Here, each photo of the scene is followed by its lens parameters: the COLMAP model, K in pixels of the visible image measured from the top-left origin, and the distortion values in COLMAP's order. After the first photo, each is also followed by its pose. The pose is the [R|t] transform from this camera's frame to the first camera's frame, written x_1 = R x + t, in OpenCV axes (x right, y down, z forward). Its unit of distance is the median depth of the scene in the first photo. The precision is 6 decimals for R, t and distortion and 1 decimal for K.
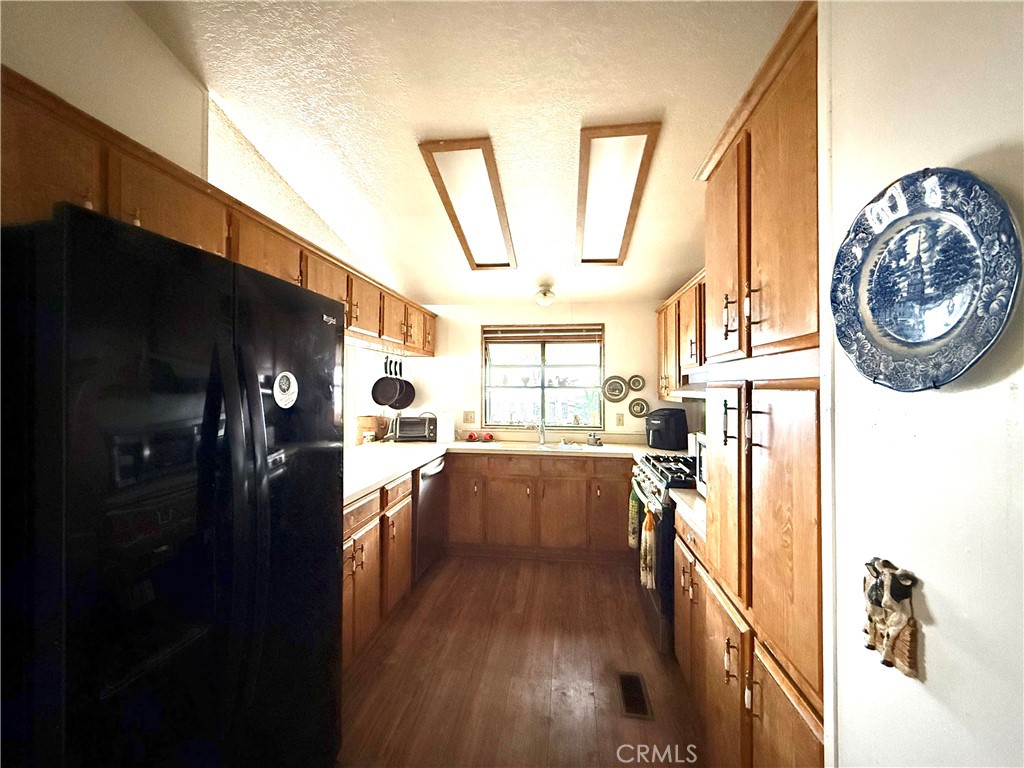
lens RADIAL K [[406.1, 0, 508.5], [0, 406.1, 383.0], [0, 0, 1]] dist [-0.001473, 0.000198]
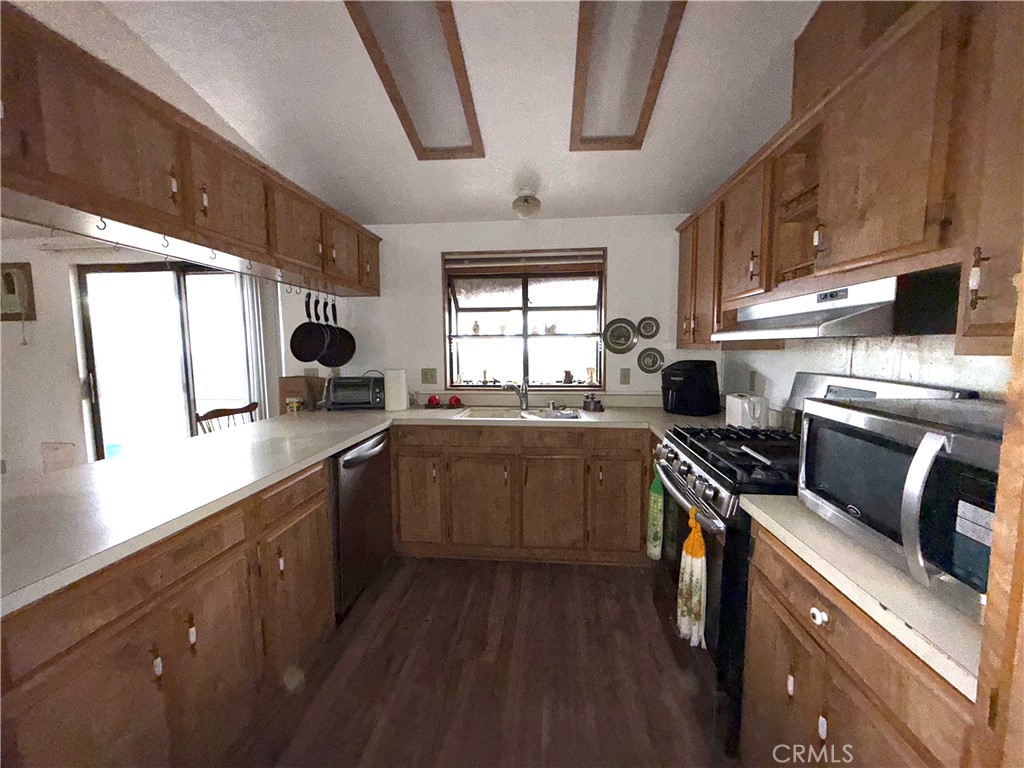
lens RADIAL K [[406.1, 0, 508.5], [0, 406.1, 383.0], [0, 0, 1]] dist [-0.001473, 0.000198]
pose [[0.999174, -0.015489, 0.037564, 0.025706], [0.011490, 0.994468, 0.104412, 0.021022], [-0.038973, -0.103894, 0.993824, 0.252422]]
